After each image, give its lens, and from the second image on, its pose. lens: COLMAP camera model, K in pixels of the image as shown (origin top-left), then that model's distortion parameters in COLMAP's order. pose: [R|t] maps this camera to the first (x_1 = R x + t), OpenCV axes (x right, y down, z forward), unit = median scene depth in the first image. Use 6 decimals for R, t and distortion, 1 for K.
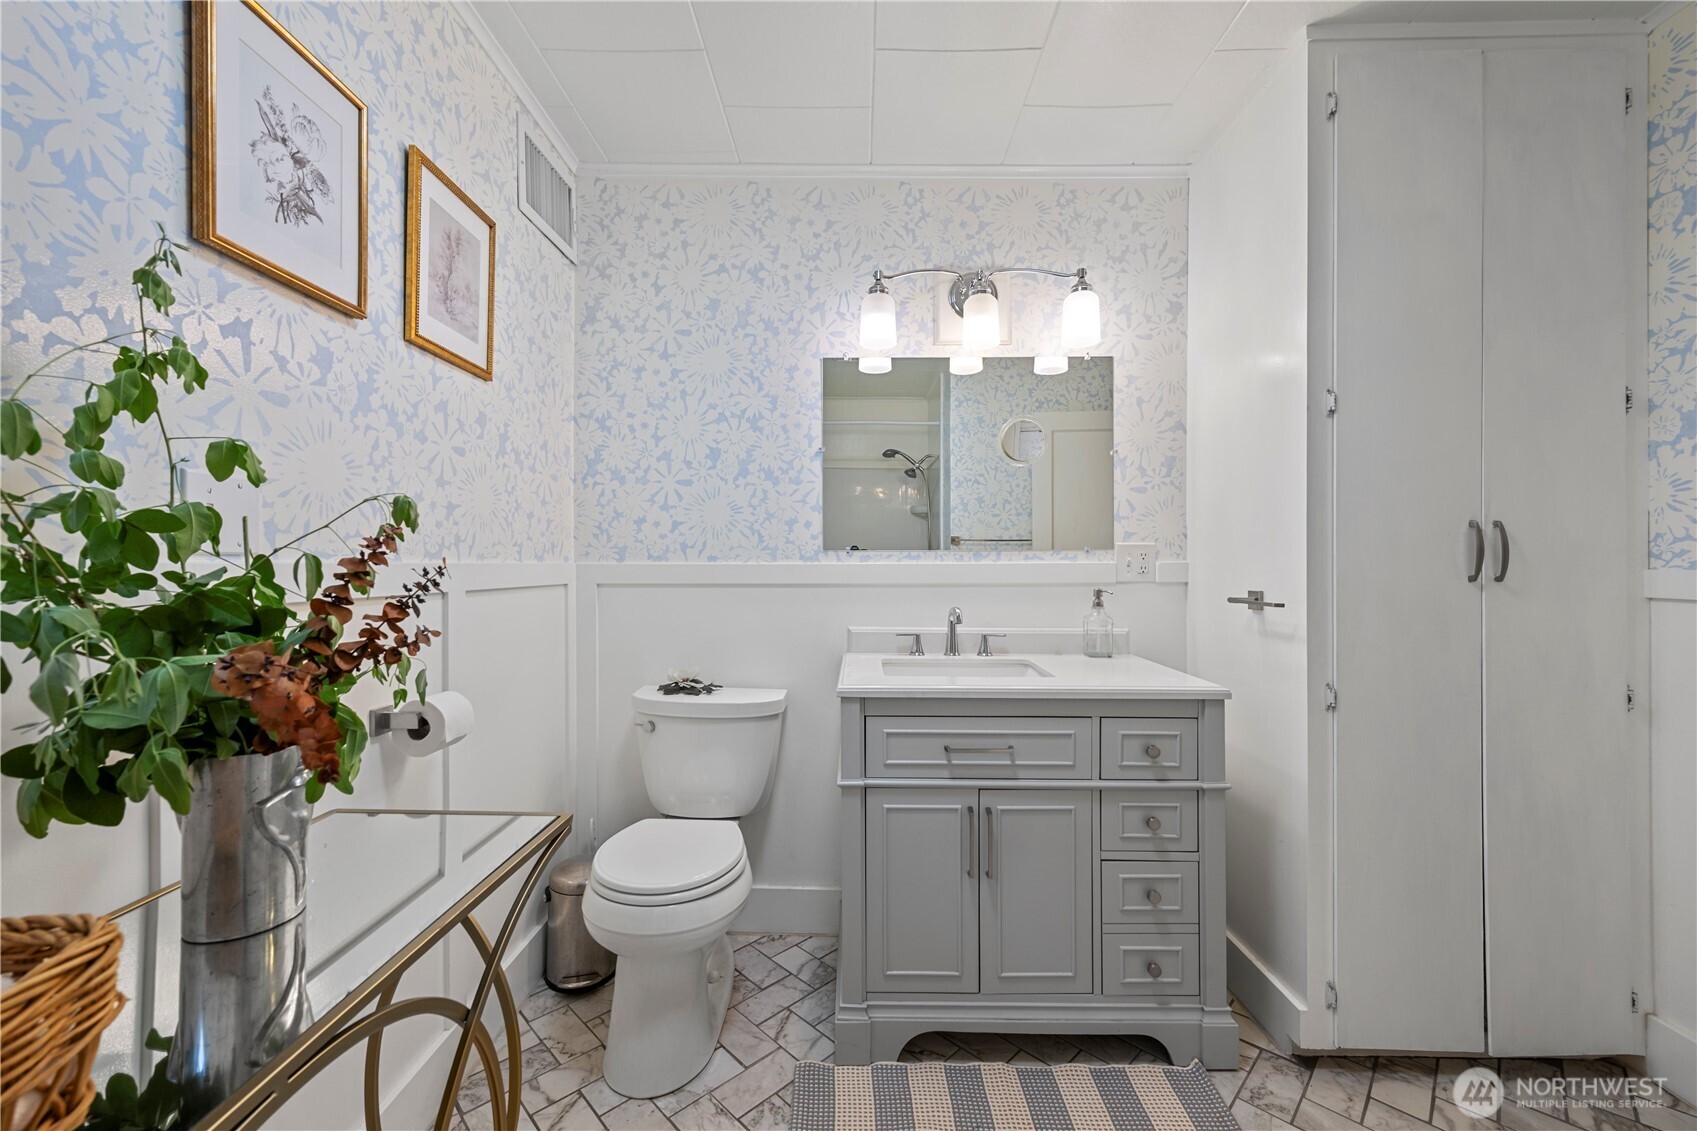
lens RADIAL K [[670.7, 0, 845.1], [0, 670.7, 561.5], [0, 0, 1]] dist [-0.003020, -0.000251]
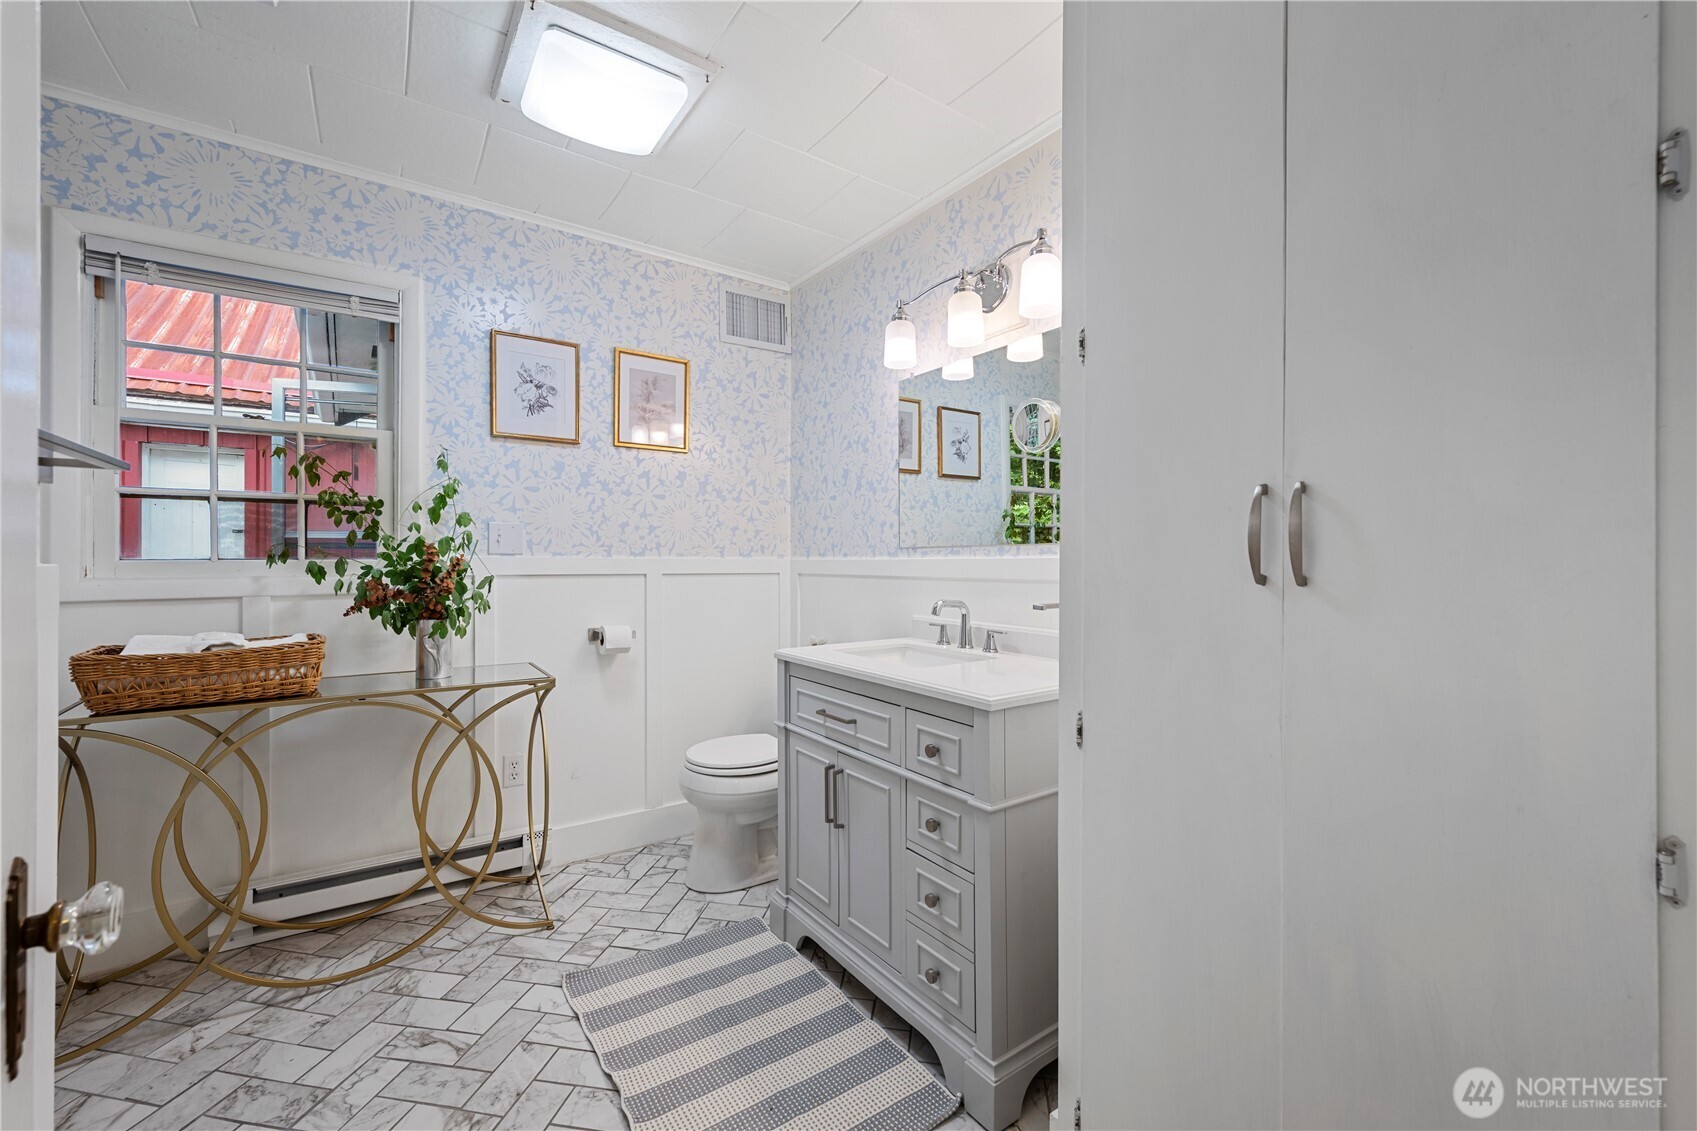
lens RADIAL K [[670.7, 0, 842.8], [0, 670.7, 561.4], [0, 0, 1]] dist [-0.003020, -0.000251]
pose [[0.587356, 0.001494, -0.809327, 0.852321], [0.000060, 0.999998, 0.001890, 0.005247], [0.809328, -0.001159, 0.587355, 0.238616]]
